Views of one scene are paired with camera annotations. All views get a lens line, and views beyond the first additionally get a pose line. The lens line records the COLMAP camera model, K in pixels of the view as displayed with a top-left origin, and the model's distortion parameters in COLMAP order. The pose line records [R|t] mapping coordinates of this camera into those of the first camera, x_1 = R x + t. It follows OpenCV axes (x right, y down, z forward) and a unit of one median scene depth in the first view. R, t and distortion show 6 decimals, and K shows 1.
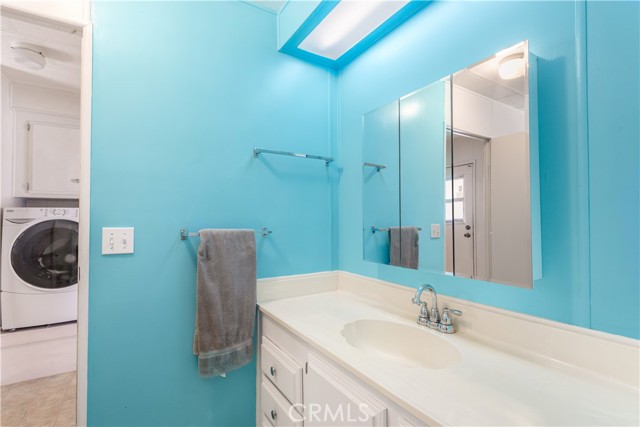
lens RADIAL K [[304.7, 0, 321.6], [0, 304.7, 213.6], [0, 0, 1]] dist [-0.001586, 0.002779]
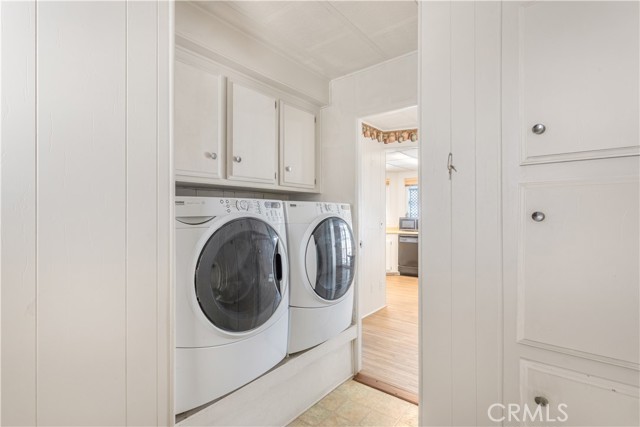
lens RADIAL K [[304.7, 0, 320.4], [0, 304.7, 213.1], [0, 0, 1]] dist [-0.001586, 0.002779]
pose [[0.945225, -0.002308, 0.326410, -0.876962], [-0.004063, 0.999814, 0.018836, -0.000945], [-0.326393, -0.019130, 0.945041, 0.354252]]
